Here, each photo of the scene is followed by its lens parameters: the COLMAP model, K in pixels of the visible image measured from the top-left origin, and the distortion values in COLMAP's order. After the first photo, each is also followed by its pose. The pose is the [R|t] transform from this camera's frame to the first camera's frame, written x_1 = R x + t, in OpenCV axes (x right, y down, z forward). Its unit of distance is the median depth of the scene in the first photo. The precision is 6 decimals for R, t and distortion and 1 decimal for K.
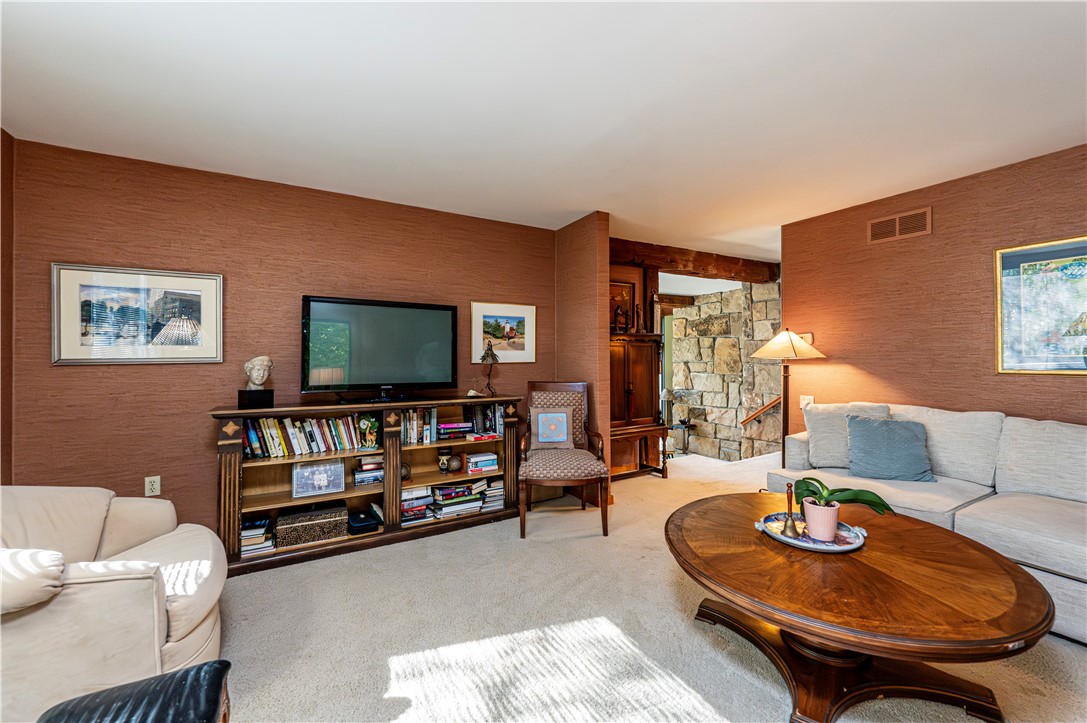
lens RADIAL K [[416.8, 0, 549.6], [0, 416.8, 338.8], [0, 0, 1]] dist [-0.000410, -0.000333]
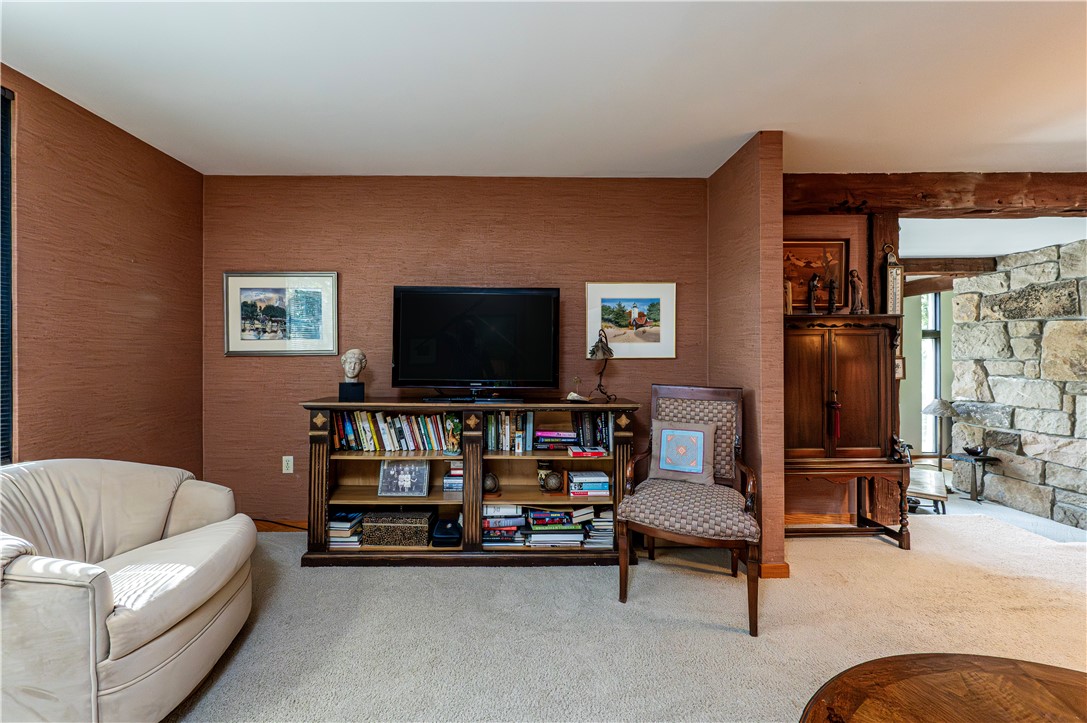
lens RADIAL K [[416.8, 0, 549.6], [0, 416.8, 338.8], [0, 0, 1]] dist [-0.000410, -0.000333]
pose [[0.871803, -0.009976, -0.489755, 0.164234], [0.017756, 0.999779, 0.011242, 0.011289], [0.489535, -0.018496, 0.871788, 0.283992]]
